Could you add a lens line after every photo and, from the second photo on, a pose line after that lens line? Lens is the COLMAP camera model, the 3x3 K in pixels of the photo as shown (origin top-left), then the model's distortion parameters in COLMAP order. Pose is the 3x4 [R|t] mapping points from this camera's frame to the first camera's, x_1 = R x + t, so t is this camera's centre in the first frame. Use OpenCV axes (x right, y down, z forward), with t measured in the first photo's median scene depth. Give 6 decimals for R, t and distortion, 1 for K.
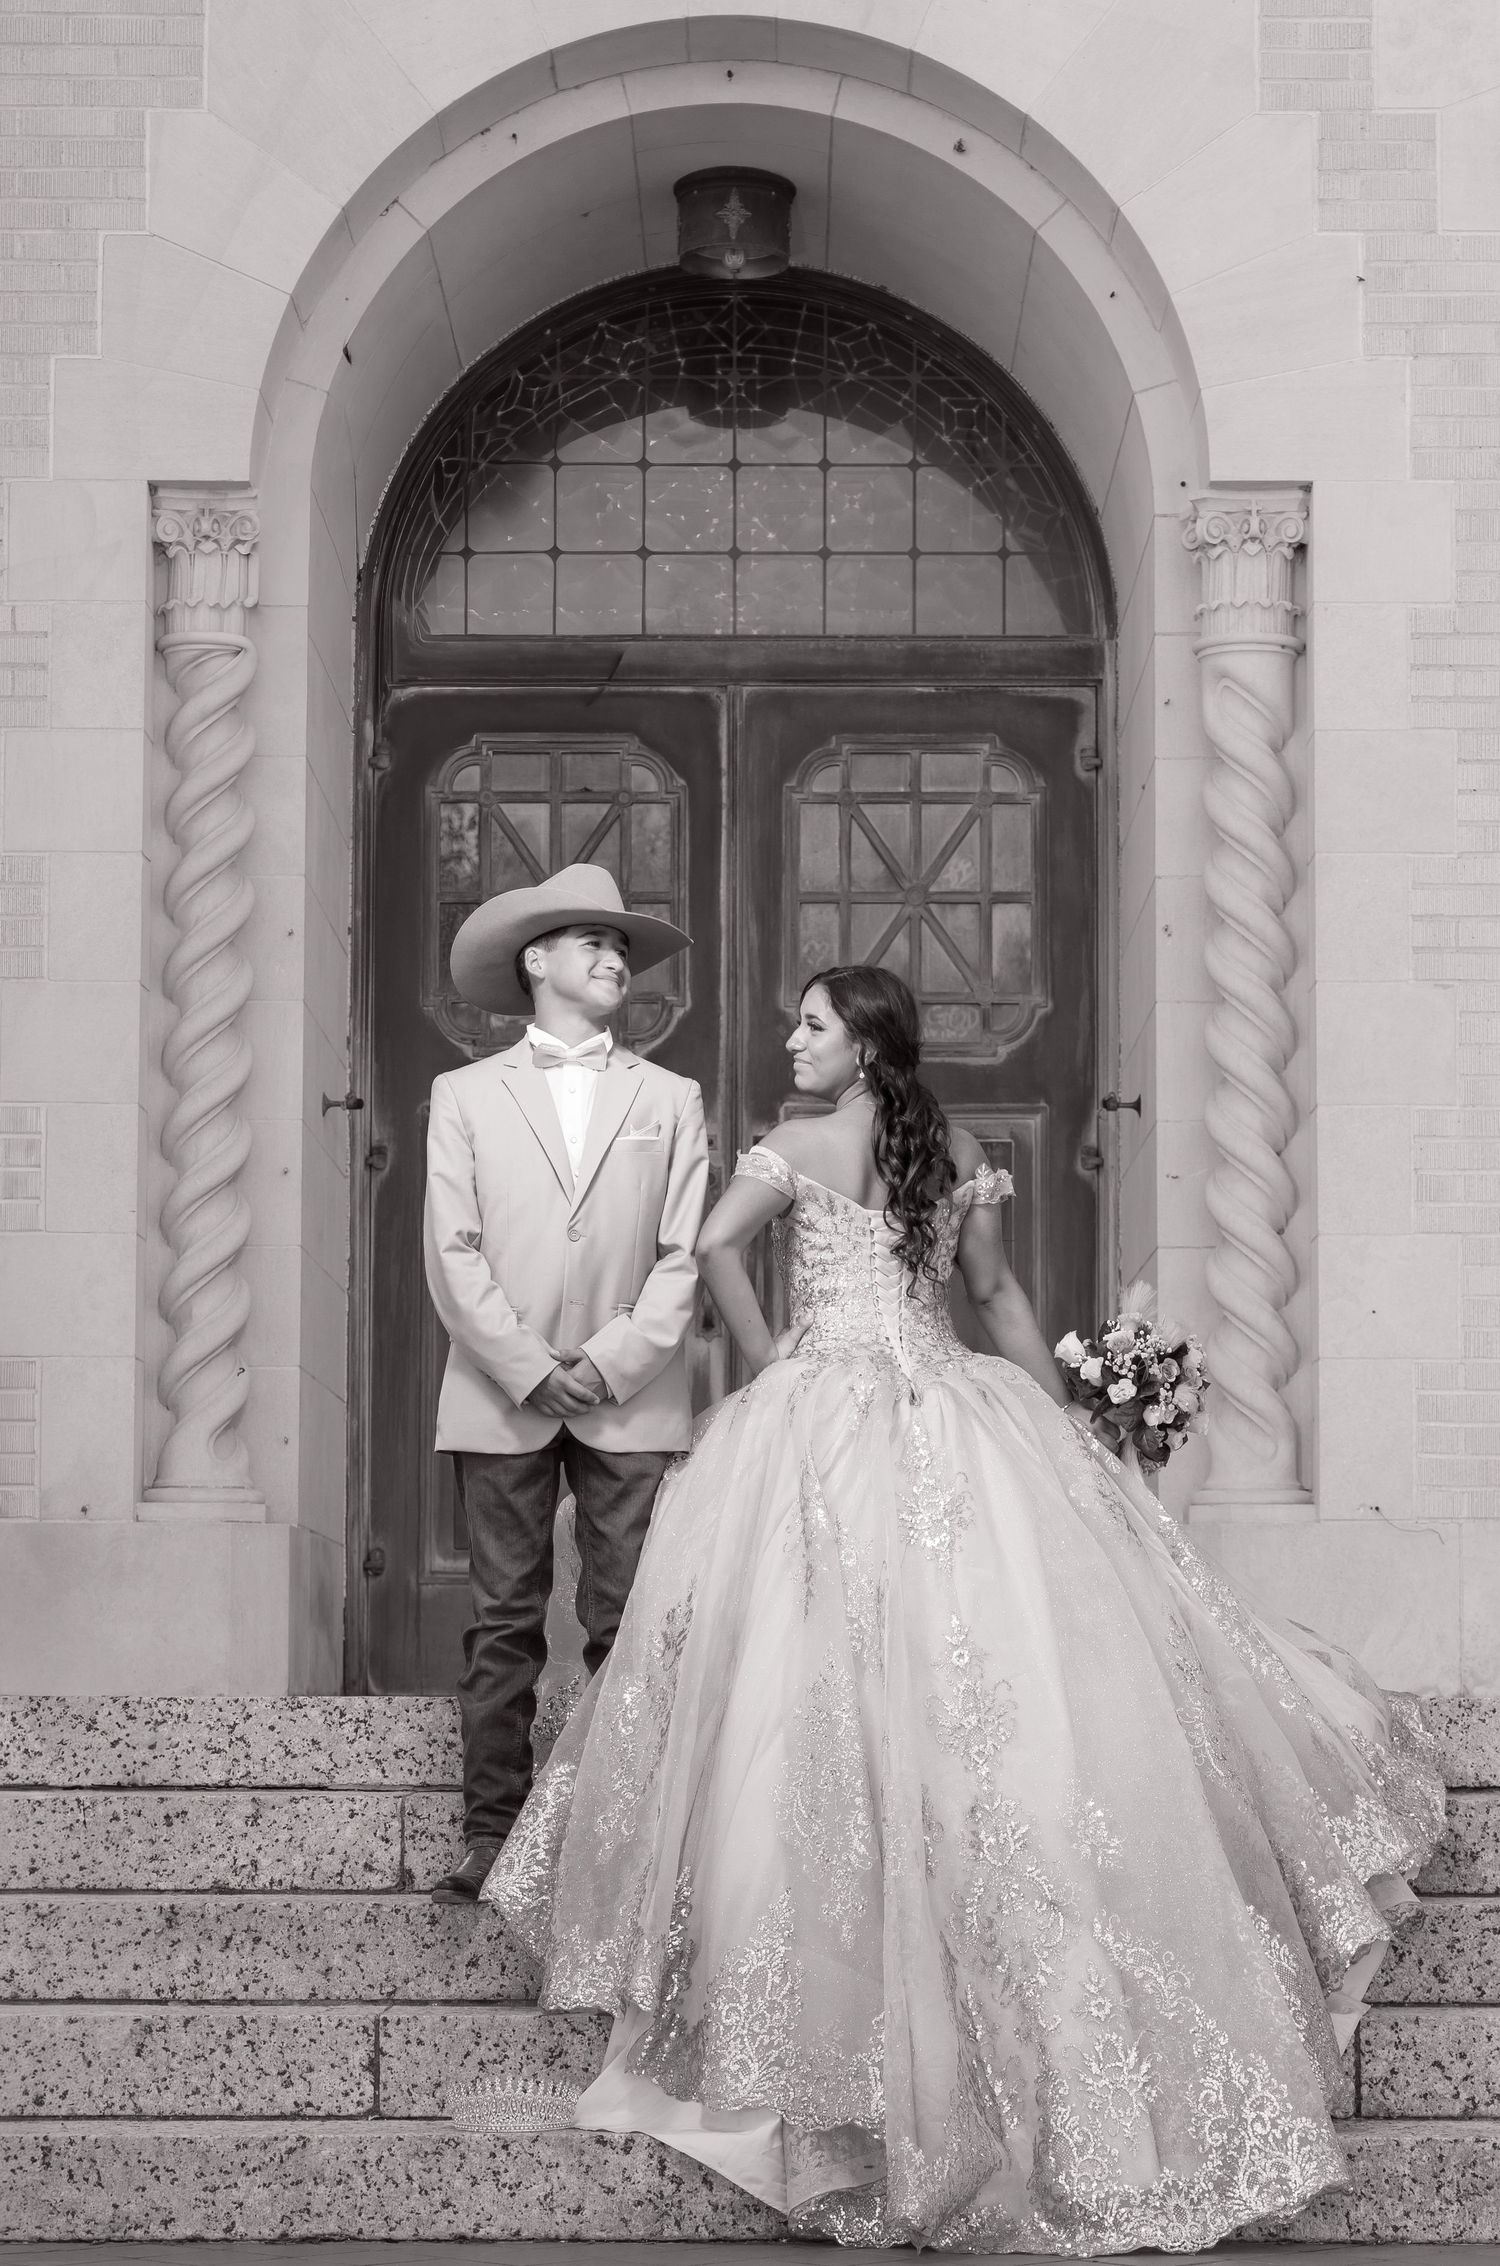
lens RADIAL K [[5643.3, 0, 772.7], [0, 5643.3, 1232.1], [0, 0, 1]] dist [0.085316, 0.000000]
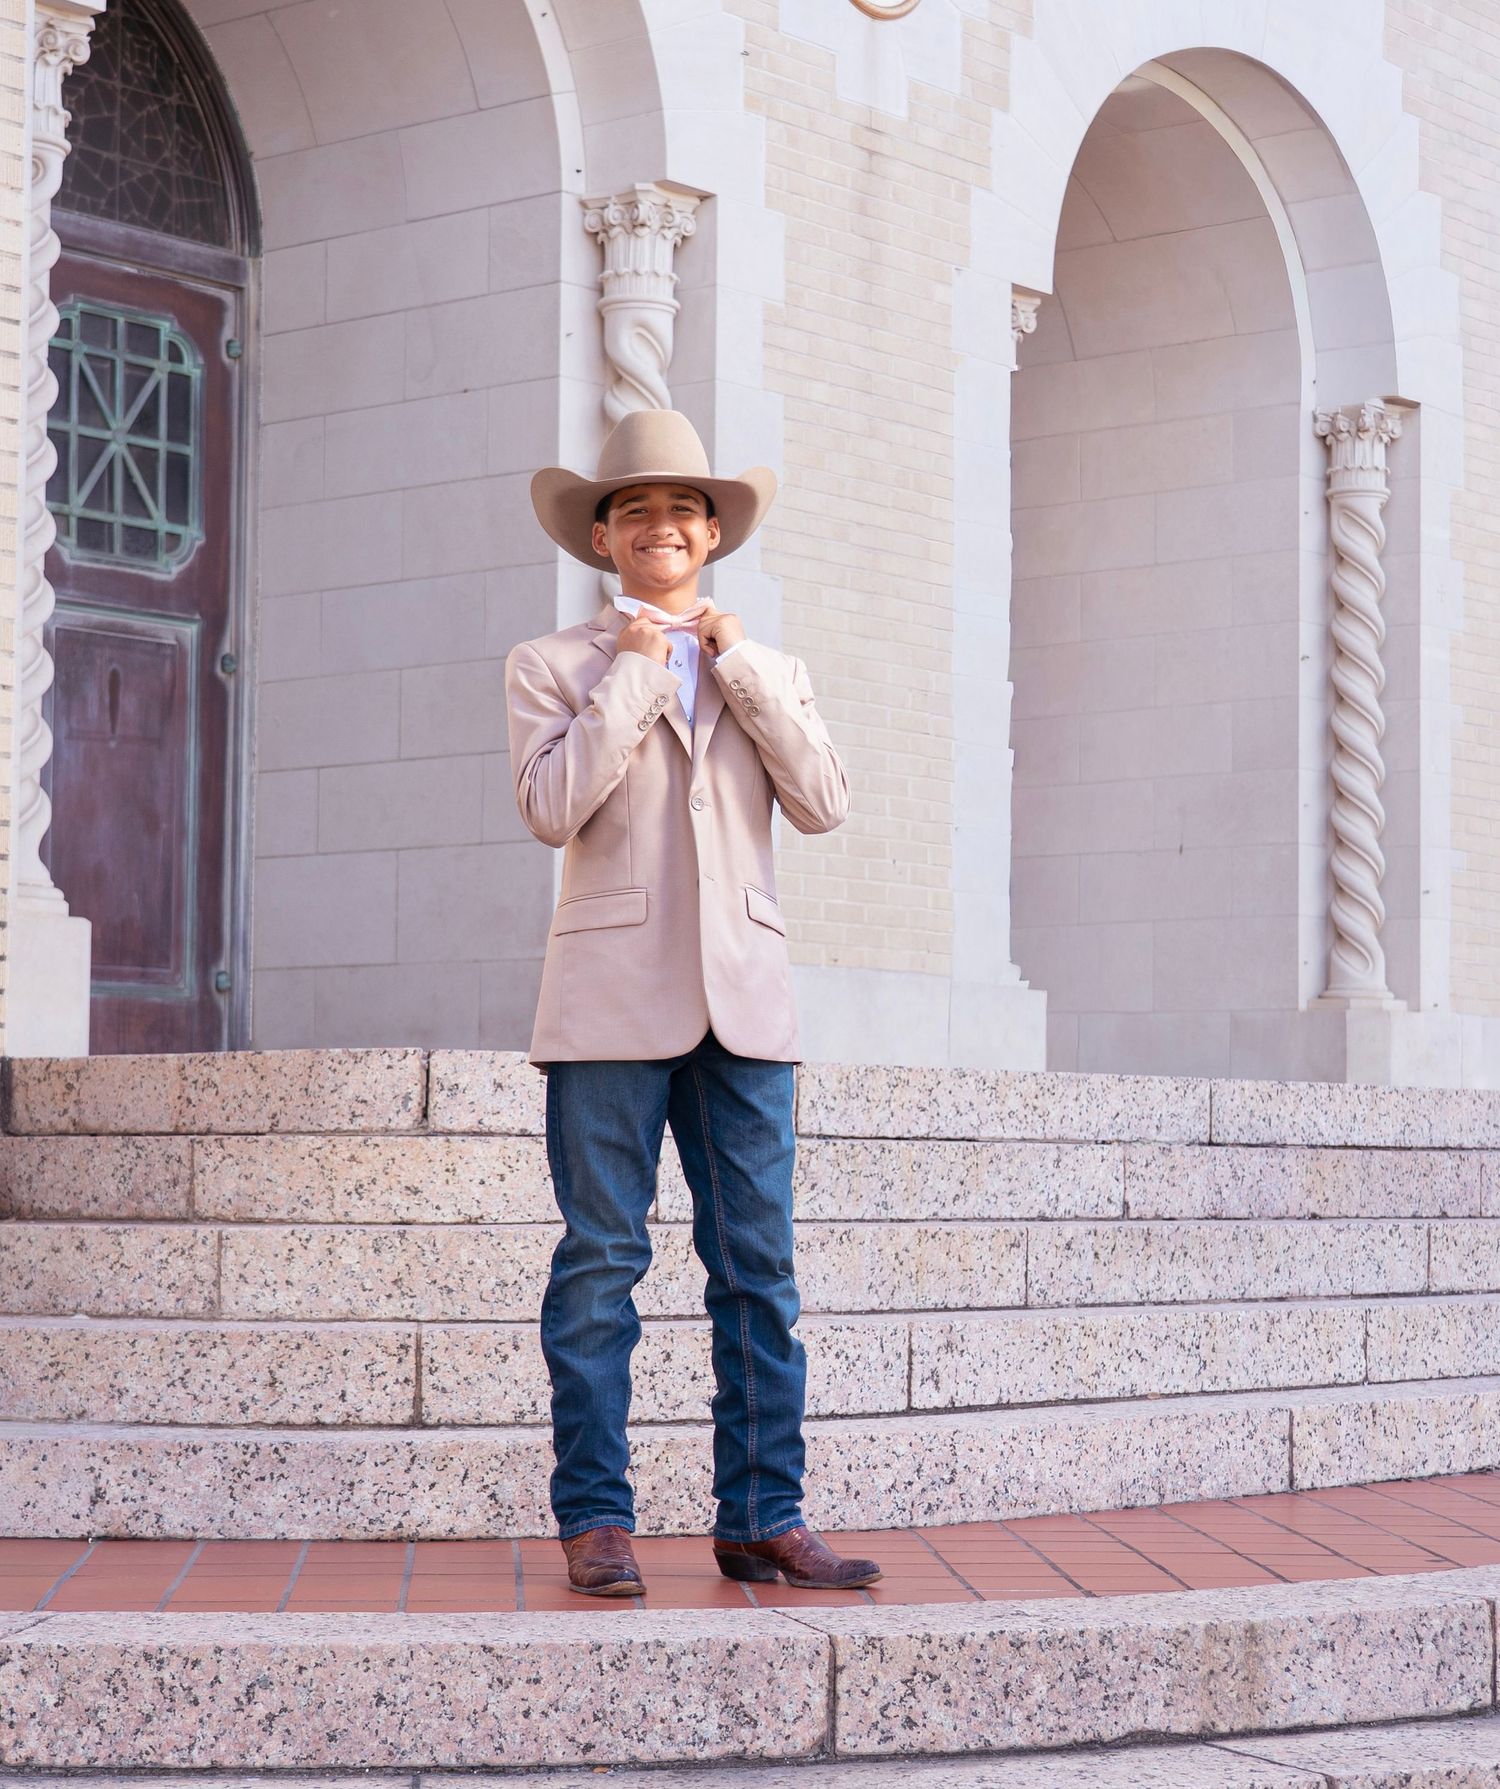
lens RADIAL K [[4054.4, 0, 856.8], [0, 4054.4, 931.3], [0, 0, 1]] dist [0.045757, 0.000000]
pose [[0.613897, 0.051142, 0.787728, -0.840065], [-0.075858, 0.997103, -0.005617, 0.060510], [-0.785733, -0.056307, 0.615998, 0.476970]]
